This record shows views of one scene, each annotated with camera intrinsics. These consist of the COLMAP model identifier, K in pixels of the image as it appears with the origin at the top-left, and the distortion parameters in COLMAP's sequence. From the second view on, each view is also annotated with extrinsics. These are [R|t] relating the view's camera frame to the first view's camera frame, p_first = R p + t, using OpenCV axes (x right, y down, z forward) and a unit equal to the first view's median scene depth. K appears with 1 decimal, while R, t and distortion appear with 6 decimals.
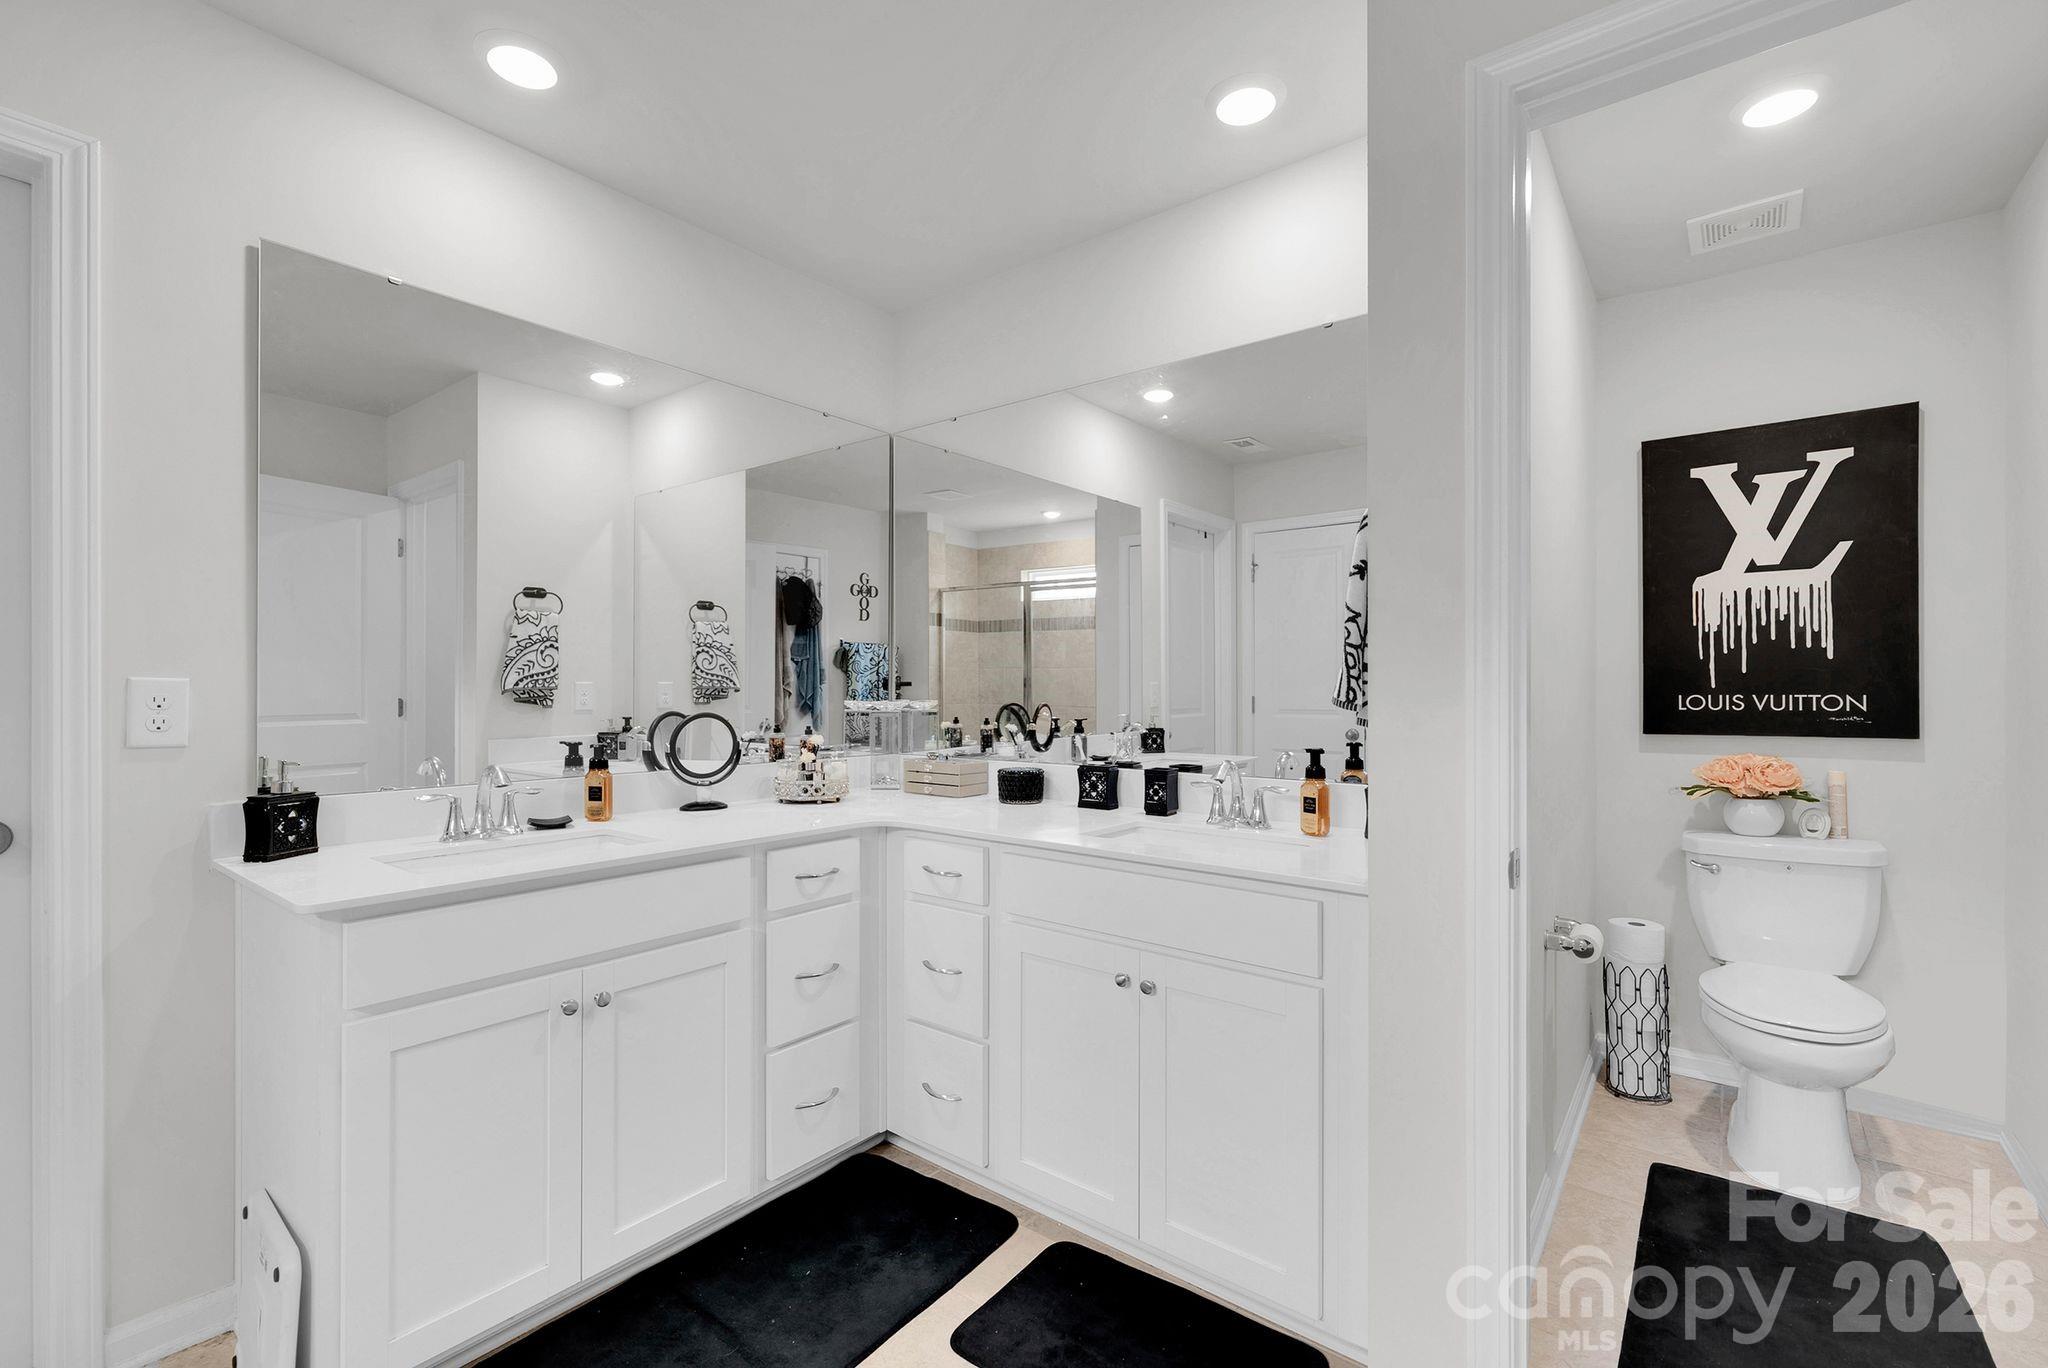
lens RADIAL K [[891.4, 0, 1025.3], [0, 891.4, 687.8], [0, 0, 1]] dist [-0.001097, -0.000127]
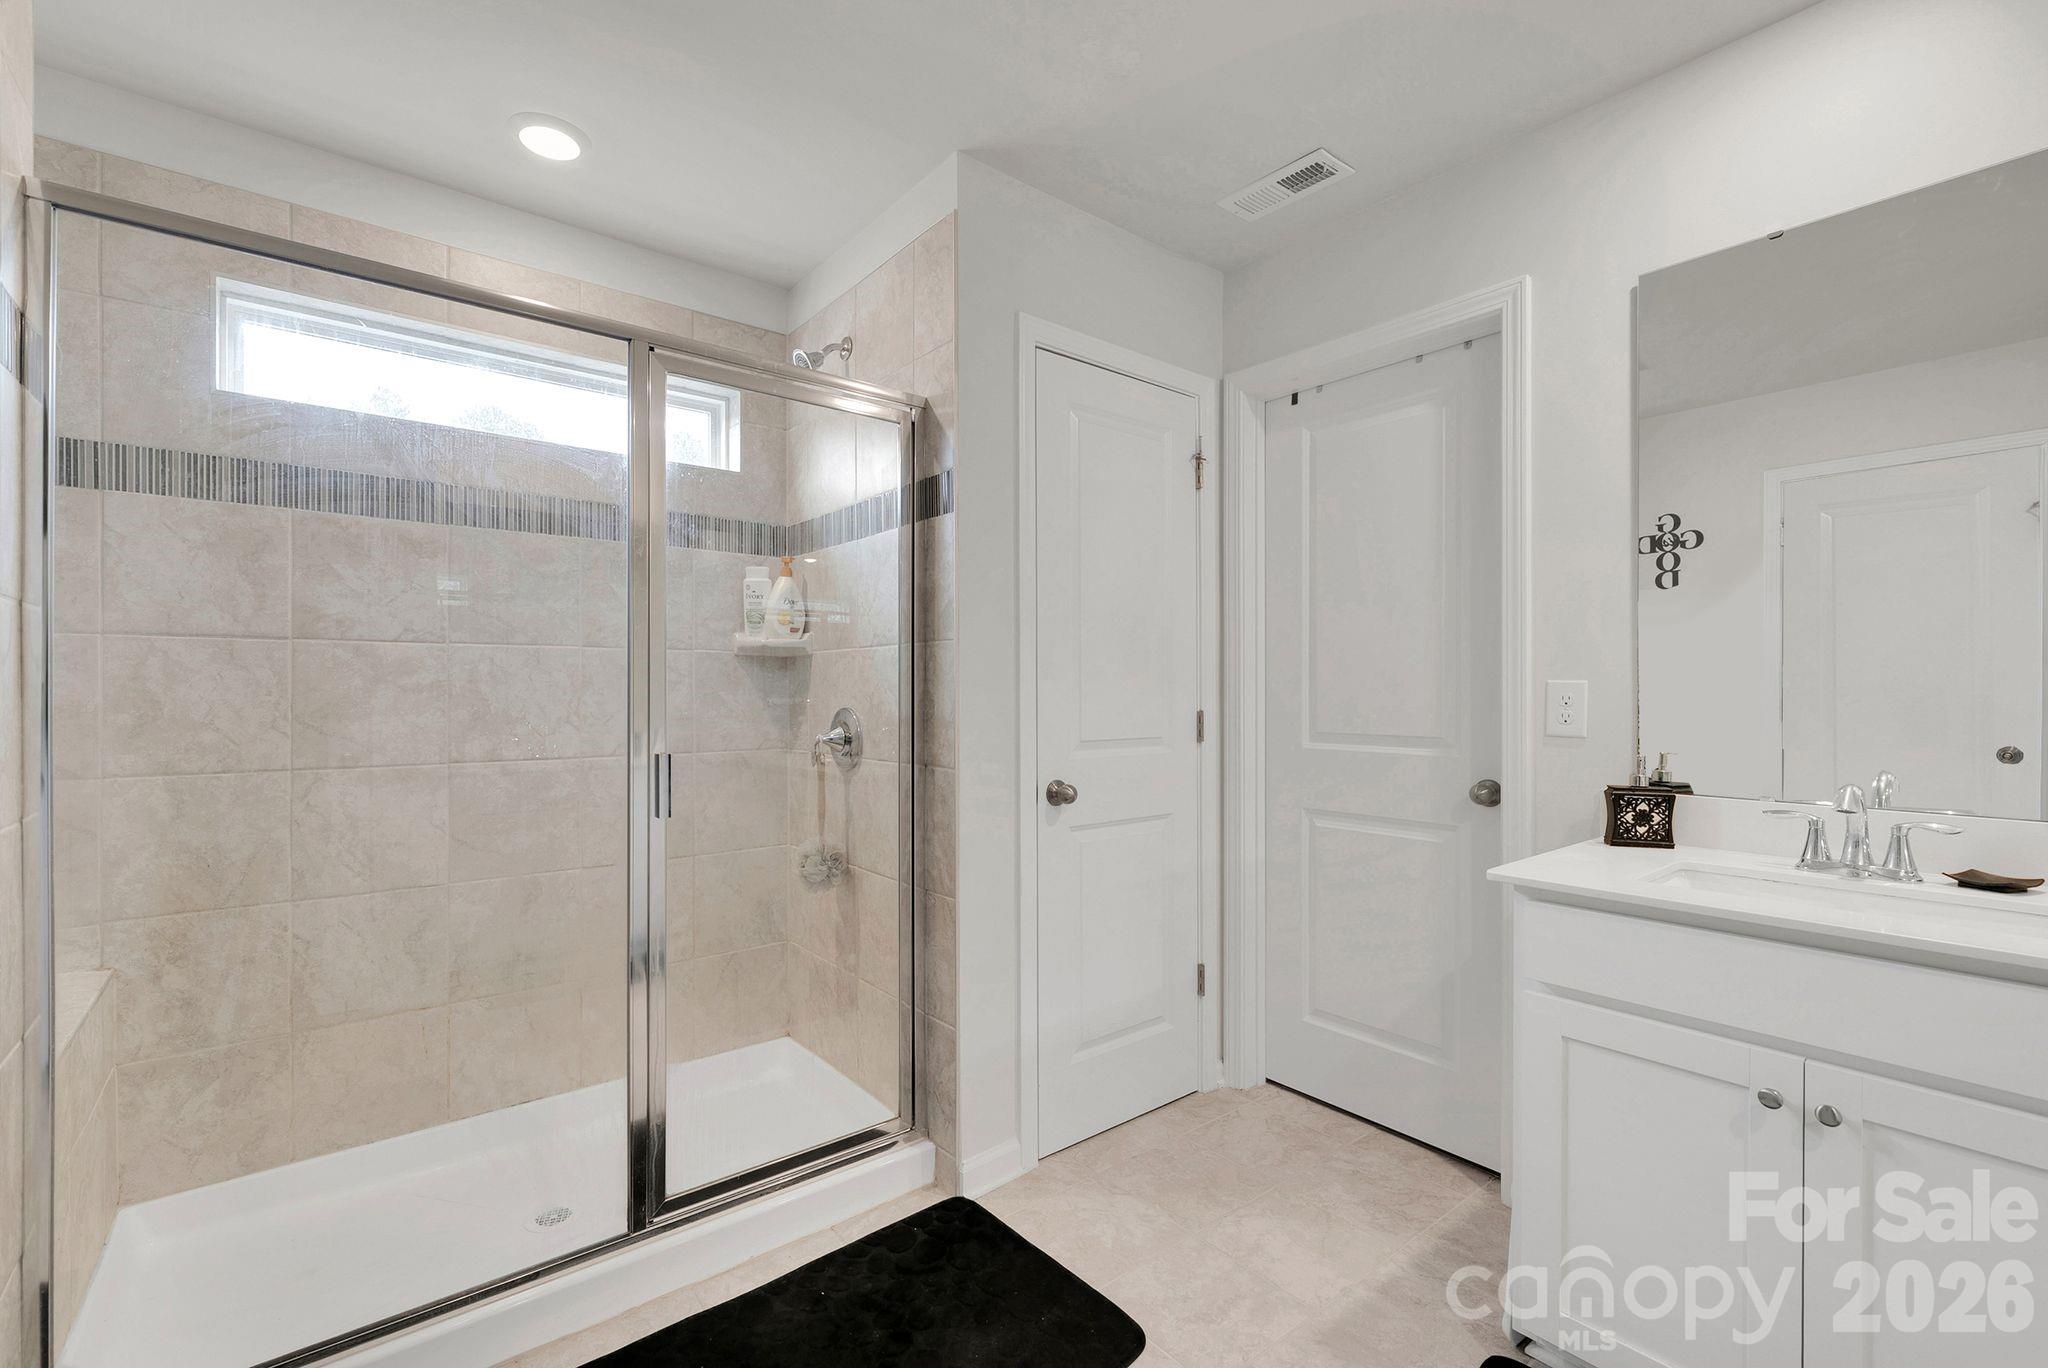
lens RADIAL K [[891.4, 0, 1025.5], [0, 891.4, 687.0], [0, 0, 1]] dist [-0.001097, -0.000127]
pose [[-0.222940, -0.004711, -0.974821, 0.383290], [0.001637, 0.999985, -0.005207, 0.002704], [0.974831, -0.002756, -0.222928, 0.526907]]
